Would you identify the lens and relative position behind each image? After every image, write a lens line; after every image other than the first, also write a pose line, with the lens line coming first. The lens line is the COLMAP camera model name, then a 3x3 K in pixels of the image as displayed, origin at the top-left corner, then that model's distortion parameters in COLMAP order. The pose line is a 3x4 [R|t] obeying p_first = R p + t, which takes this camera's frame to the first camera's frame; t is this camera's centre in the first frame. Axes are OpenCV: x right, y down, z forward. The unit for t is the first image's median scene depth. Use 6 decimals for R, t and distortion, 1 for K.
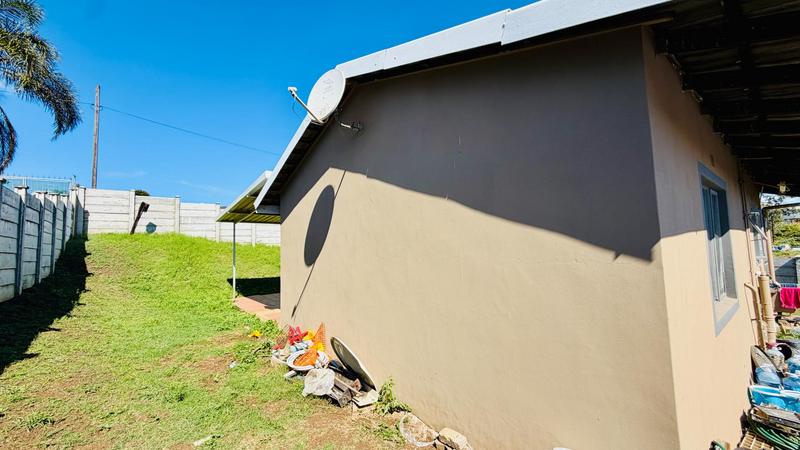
lens RADIAL K [[318.5, 0, 401.3], [0, 318.5, 225.0], [0, 0, 1]] dist [-0.001072, 0.000577]
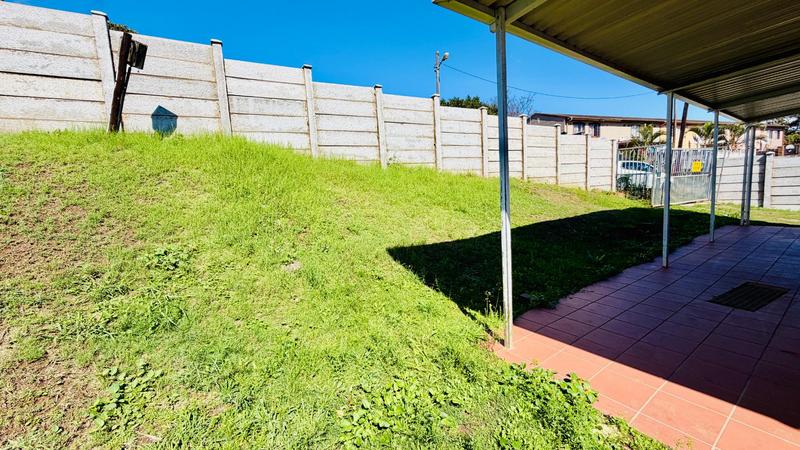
lens RADIAL K [[318.5, 0, 398.7], [0, 318.5, 223.6], [0, 0, 1]] dist [-0.001072, 0.000577]
pose [[0.996752, -0.019738, -0.078070, -0.471020], [0.033532, 0.983179, 0.179540, 0.072881], [0.073213, -0.181575, 0.980648, 0.615166]]
